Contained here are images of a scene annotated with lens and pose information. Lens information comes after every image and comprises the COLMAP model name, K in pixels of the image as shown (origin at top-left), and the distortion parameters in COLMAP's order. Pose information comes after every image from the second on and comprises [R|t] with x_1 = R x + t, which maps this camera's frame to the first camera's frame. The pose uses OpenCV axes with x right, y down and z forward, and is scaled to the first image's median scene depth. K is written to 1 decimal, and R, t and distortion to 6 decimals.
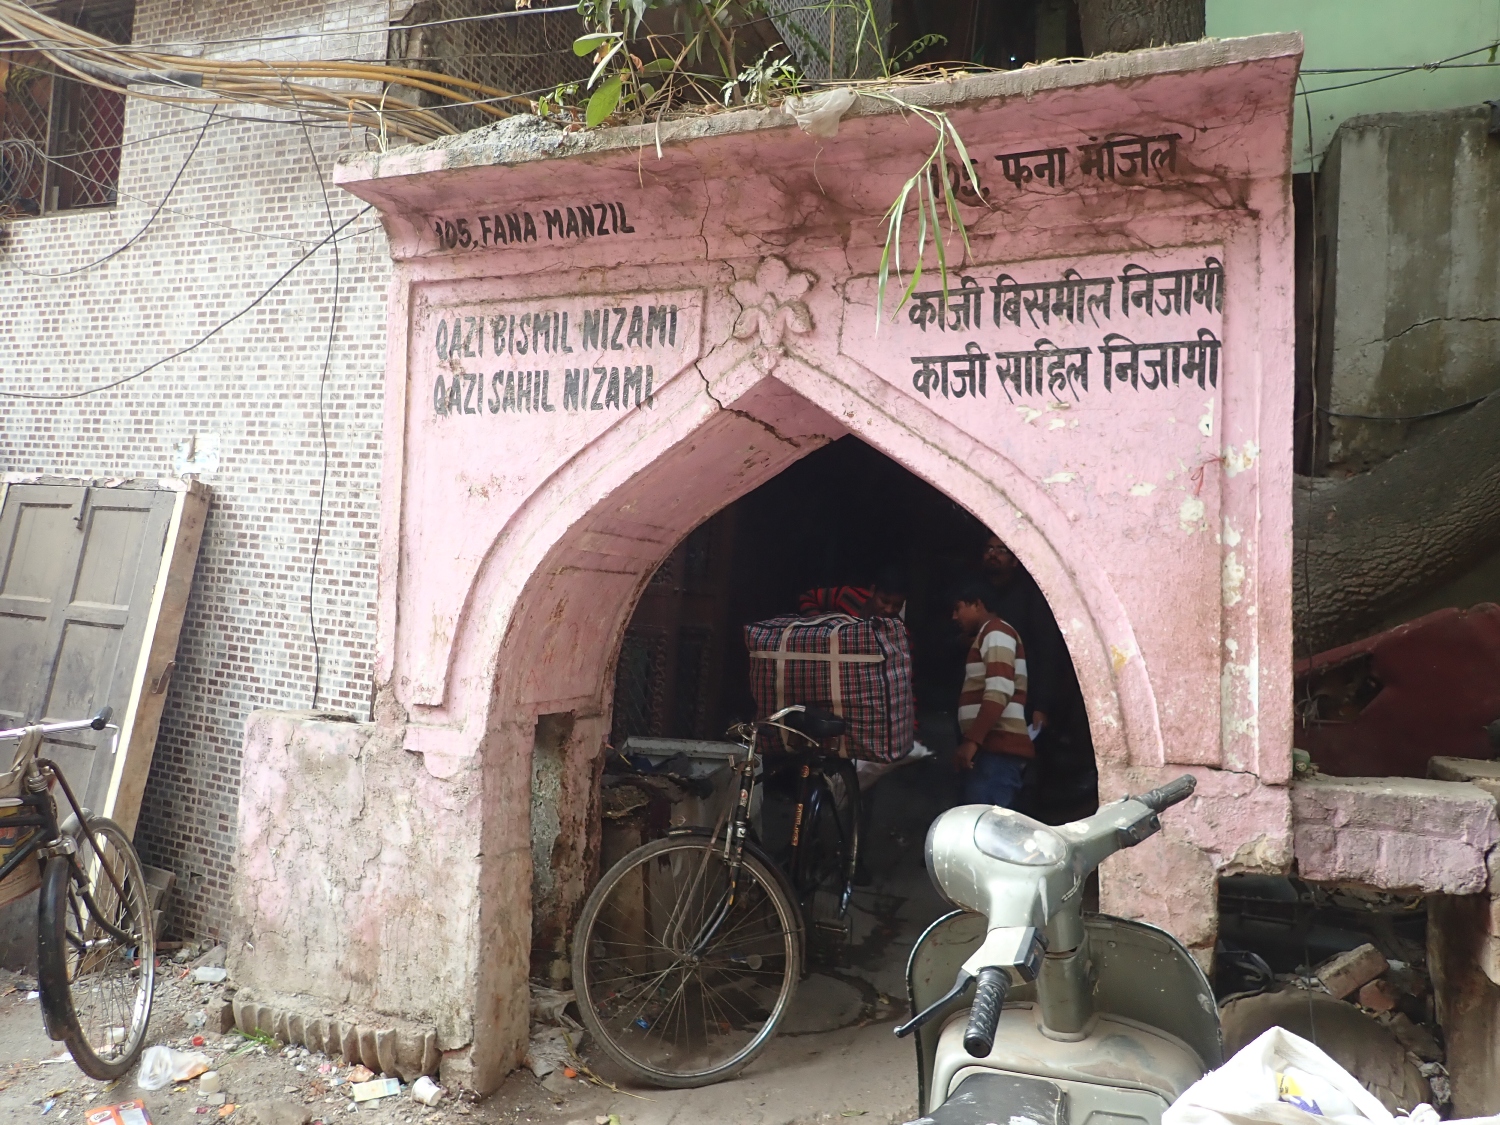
lens RADIAL K [[1125.1, 0, 749.9], [0, 1125.1, 568.2], [0, 0, 1]] dist [0.036243, -0.033142]
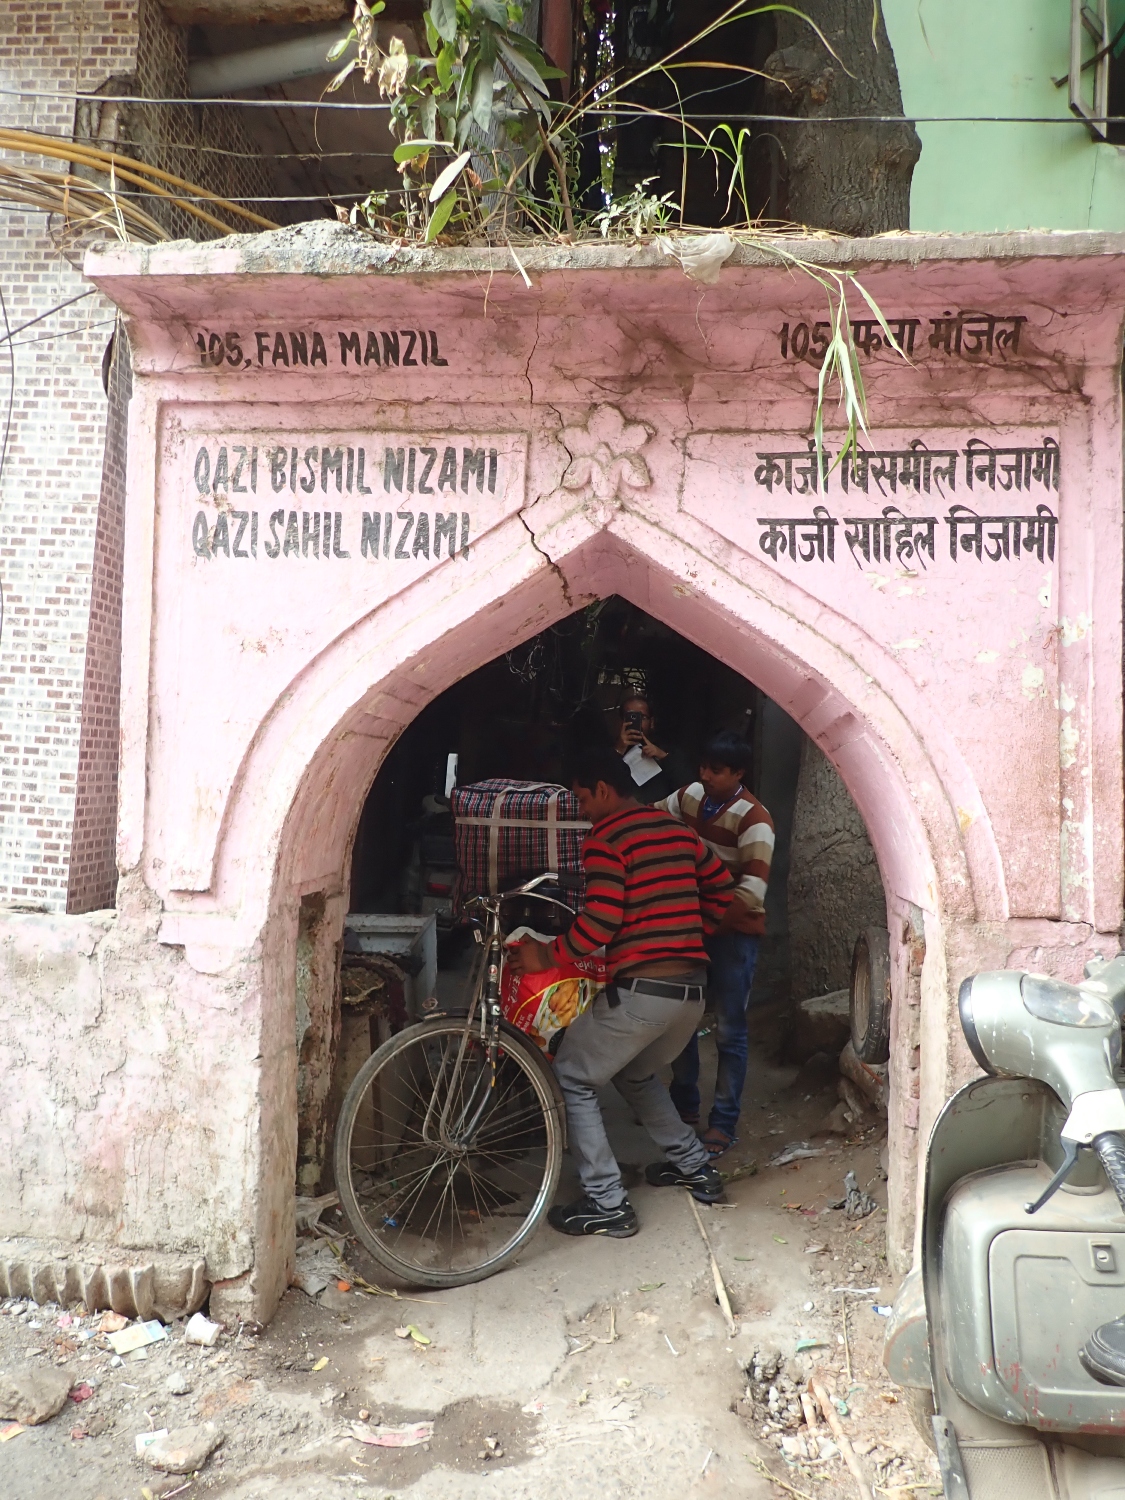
lens RADIAL K [[1125.1, 0, 562.5], [0, 1125.1, 750.0], [0, 0, 1]] dist [0.036243, -0.033142]
pose [[0.959940, -0.006101, 0.280139, -0.263459], [0.001490, 0.999860, 0.016668, -0.001293], [-0.280202, -0.015583, 0.959815, 0.087682]]
